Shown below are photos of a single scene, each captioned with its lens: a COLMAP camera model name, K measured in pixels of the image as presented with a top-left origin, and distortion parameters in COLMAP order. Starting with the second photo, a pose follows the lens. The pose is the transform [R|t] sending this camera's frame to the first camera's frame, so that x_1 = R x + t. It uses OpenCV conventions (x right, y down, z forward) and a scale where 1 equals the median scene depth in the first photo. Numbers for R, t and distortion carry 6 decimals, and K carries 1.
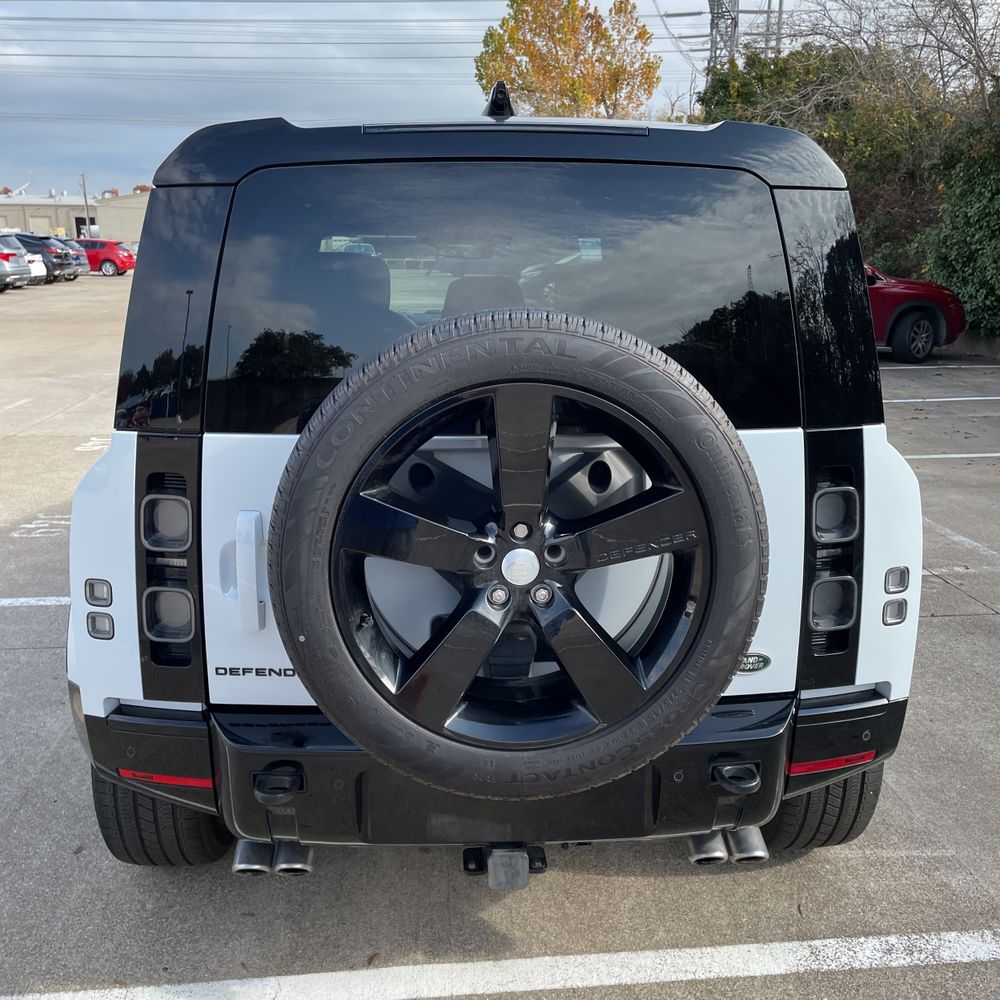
lens RADIAL K [[1020.4, 0, 507.2], [0, 1020.4, 494.4], [0, 0, 1]] dist [0.084195, -0.136157]
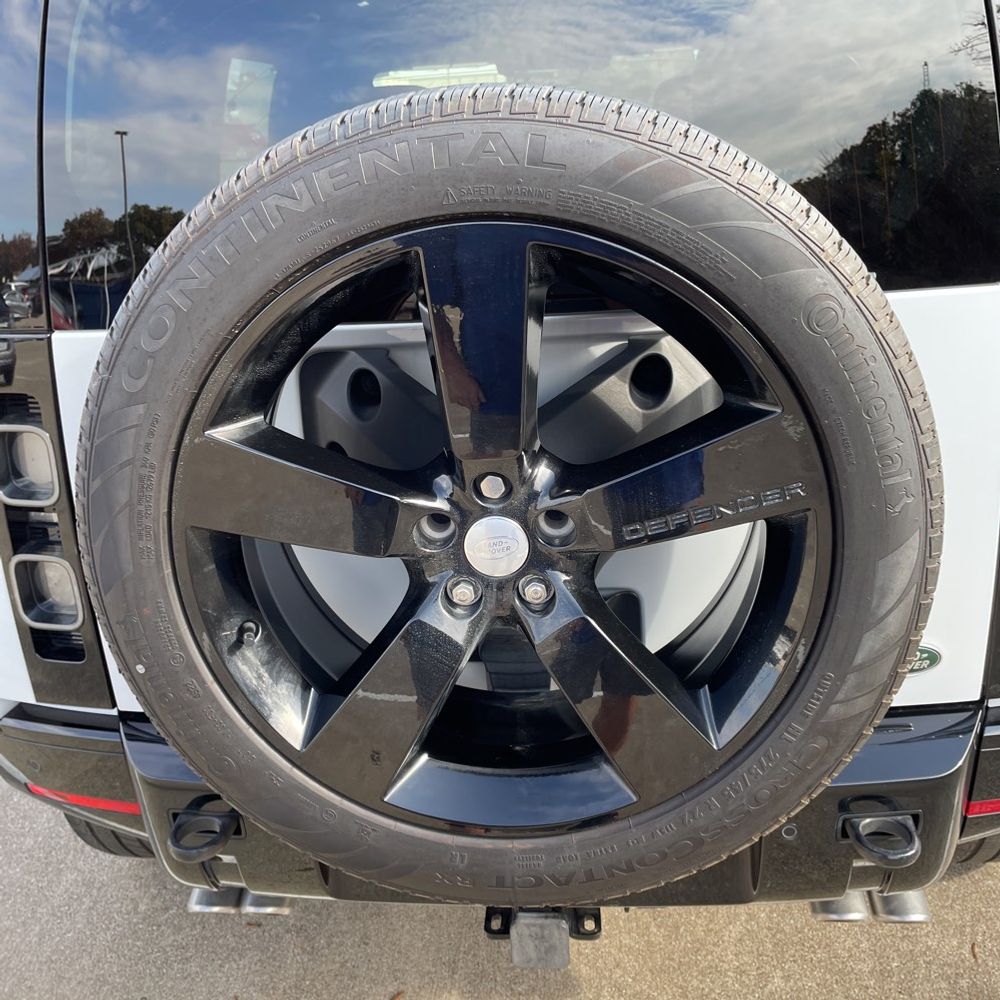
lens RADIAL K [[1015.6, 0, 500.0], [0, 1015.6, 500.0], [0, 0, 1]] dist [0.089855, -0.111091]
pose [[0.988306, -0.012660, -0.151955, 0.088268], [0.031586, 0.991930, 0.122790, -0.023530], [0.149174, -0.126154, 0.980730, 0.360795]]
